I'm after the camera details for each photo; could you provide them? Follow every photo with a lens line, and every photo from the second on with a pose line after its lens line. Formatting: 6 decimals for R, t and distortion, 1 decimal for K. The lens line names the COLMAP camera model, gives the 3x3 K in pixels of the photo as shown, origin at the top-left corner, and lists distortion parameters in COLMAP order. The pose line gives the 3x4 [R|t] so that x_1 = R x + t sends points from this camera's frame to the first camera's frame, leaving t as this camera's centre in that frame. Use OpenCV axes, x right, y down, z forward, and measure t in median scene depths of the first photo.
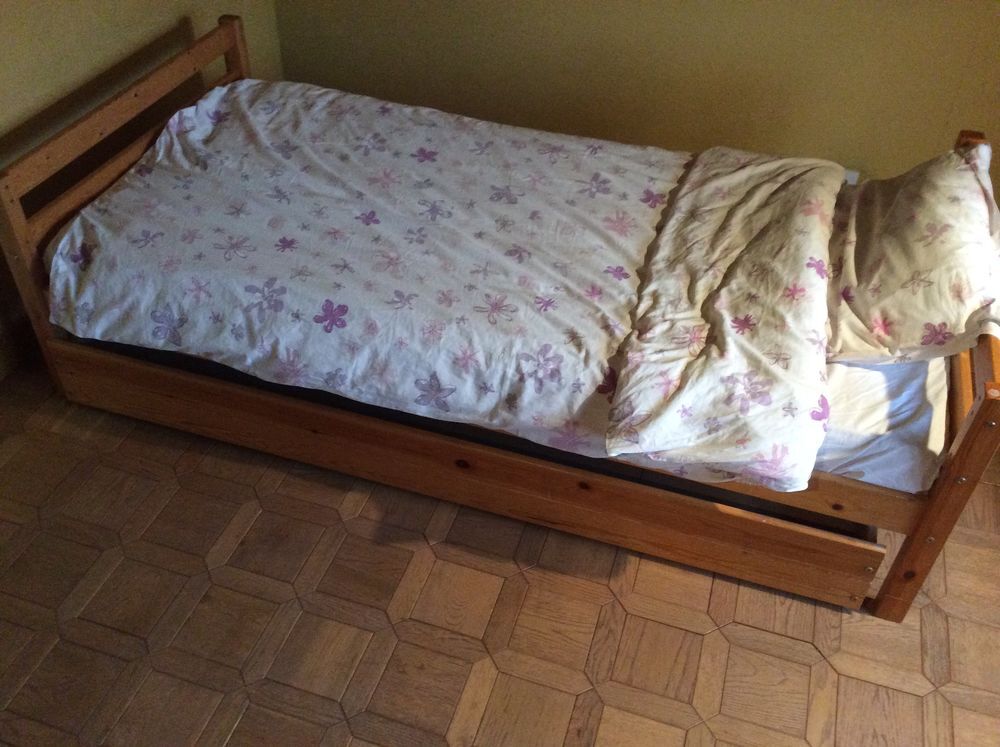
lens RADIAL K [[929.6, 0, 500.0], [0, 929.6, 373.5], [0, 0, 1]] dist [0.128326, -0.273726]
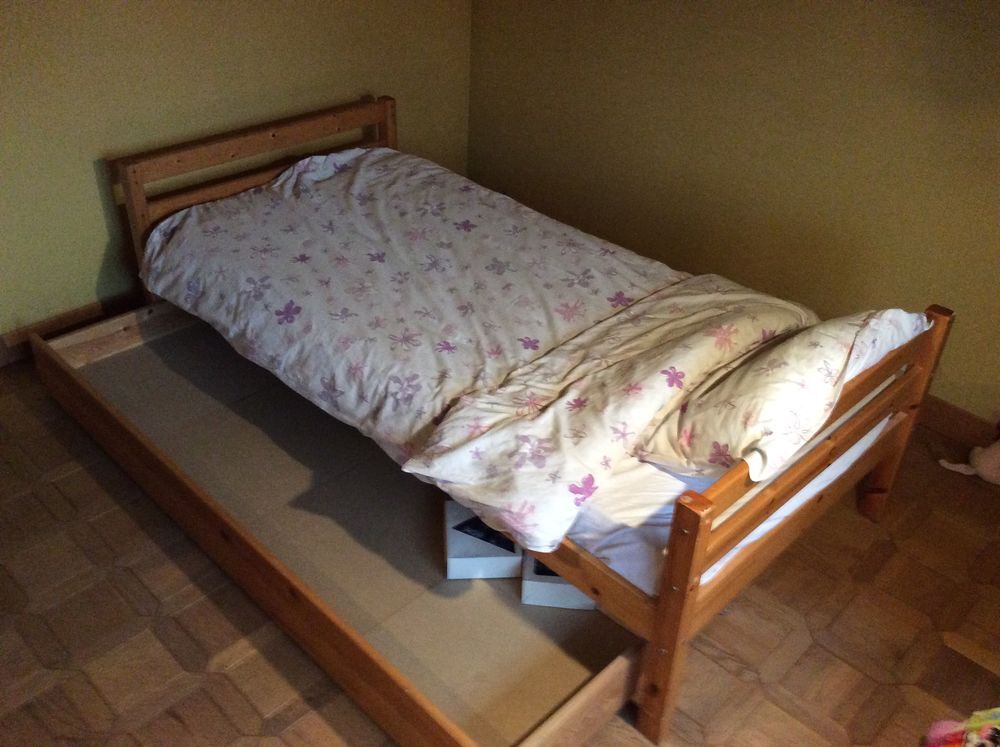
lens RADIAL K [[929.6, 0, 500.0], [0, 929.6, 373.5], [0, 0, 1]] dist [0.128326, -0.273726]
pose [[0.889630, 0.256361, -0.377939, 0.556565], [-0.307544, 0.948095, -0.080821, 0.028071], [0.337603, 0.188133, 0.922296, -0.030560]]
